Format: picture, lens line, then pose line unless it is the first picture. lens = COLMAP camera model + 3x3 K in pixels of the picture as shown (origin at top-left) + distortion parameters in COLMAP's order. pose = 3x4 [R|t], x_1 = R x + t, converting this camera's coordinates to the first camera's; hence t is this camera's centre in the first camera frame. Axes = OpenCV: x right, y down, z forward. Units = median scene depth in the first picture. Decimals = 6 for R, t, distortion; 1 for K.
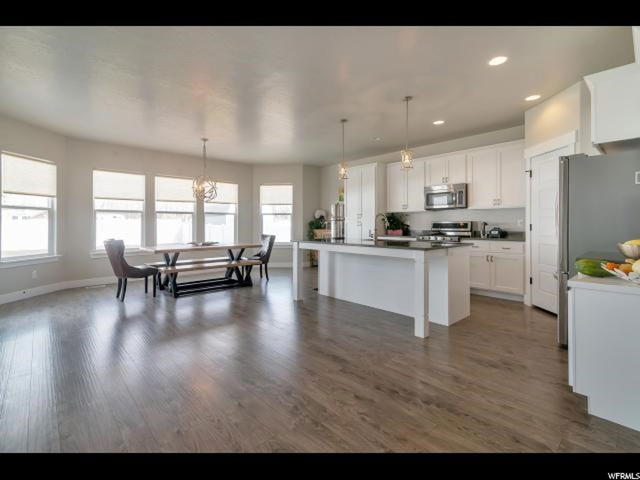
lens RADIAL K [[319.8, 0, 319.1], [0, 319.8, 223.5], [0, 0, 1]] dist [0.002773, 0.000461]
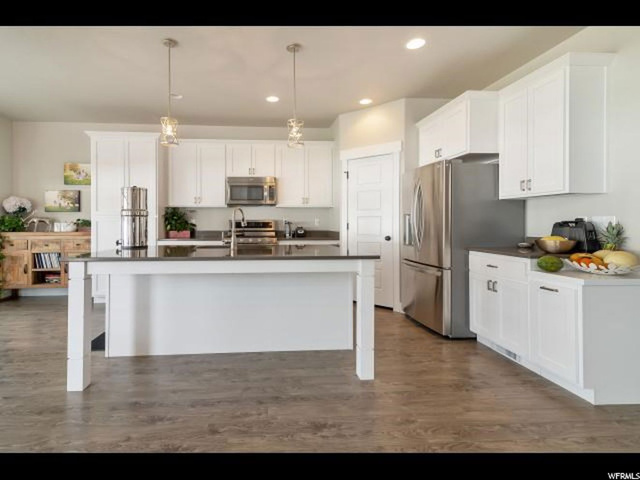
lens RADIAL K [[319.8, 0, 319.1], [0, 319.8, 223.5], [0, 0, 1]] dist [0.002773, 0.000461]
pose [[0.600423, 0.000952, 0.799682, -0.175711], [-0.004755, 0.999986, 0.002380, -0.000038], [-0.799668, -0.005232, 0.600419, 0.349392]]
